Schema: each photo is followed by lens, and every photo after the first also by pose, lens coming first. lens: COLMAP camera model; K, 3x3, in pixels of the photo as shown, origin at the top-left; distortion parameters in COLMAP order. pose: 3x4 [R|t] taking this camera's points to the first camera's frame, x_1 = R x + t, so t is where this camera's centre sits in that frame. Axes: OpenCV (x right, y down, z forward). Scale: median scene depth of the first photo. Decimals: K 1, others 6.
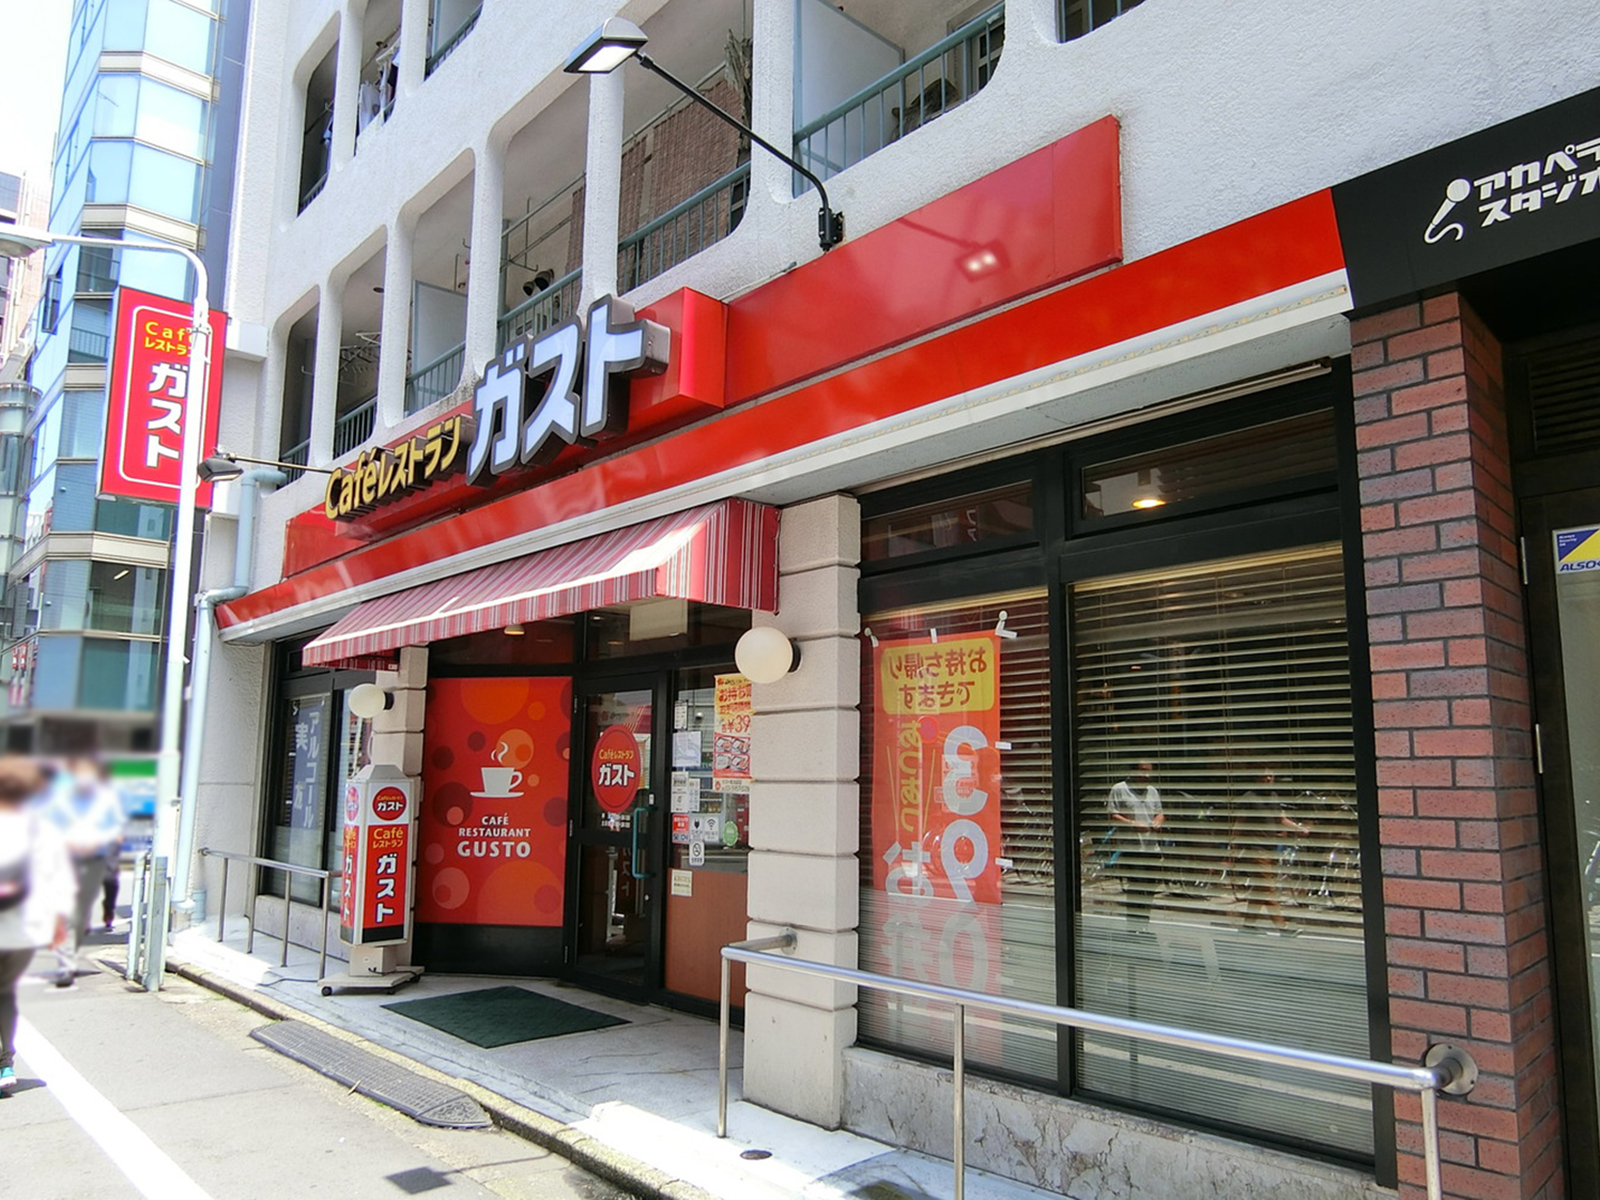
lens RADIAL K [[1127.5, 0, 800.0], [0, 1127.5, 600.0], [0, 0, 1]] dist [0.011460, 0.001481]
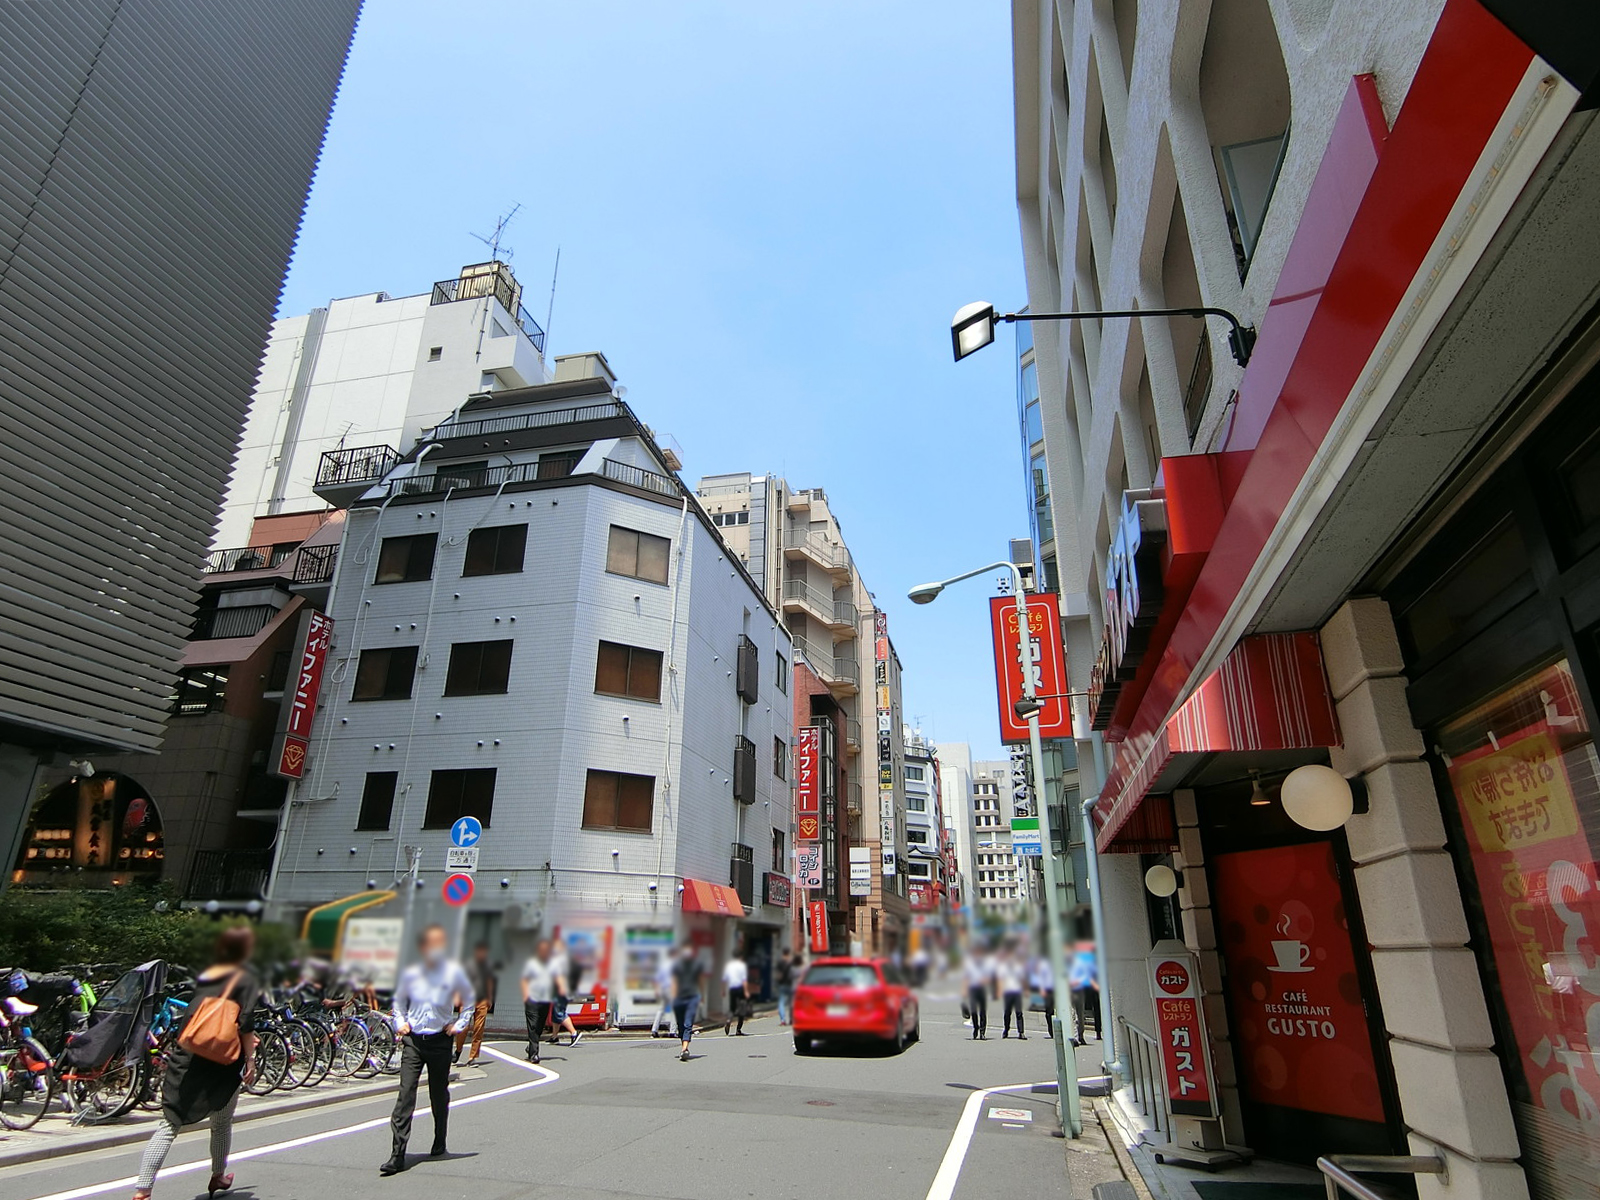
lens RADIAL K [[901.6, 0, 798.1], [0, 901.6, 577.1], [0, 0, 1]] dist [-0.004084, -0.009797]
pose [[0.569833, -0.324116, -0.755142, 0.220392], [0.131654, 0.943069, -0.305430, 0.032164], [0.811146, 0.074626, 0.580063, 0.168595]]
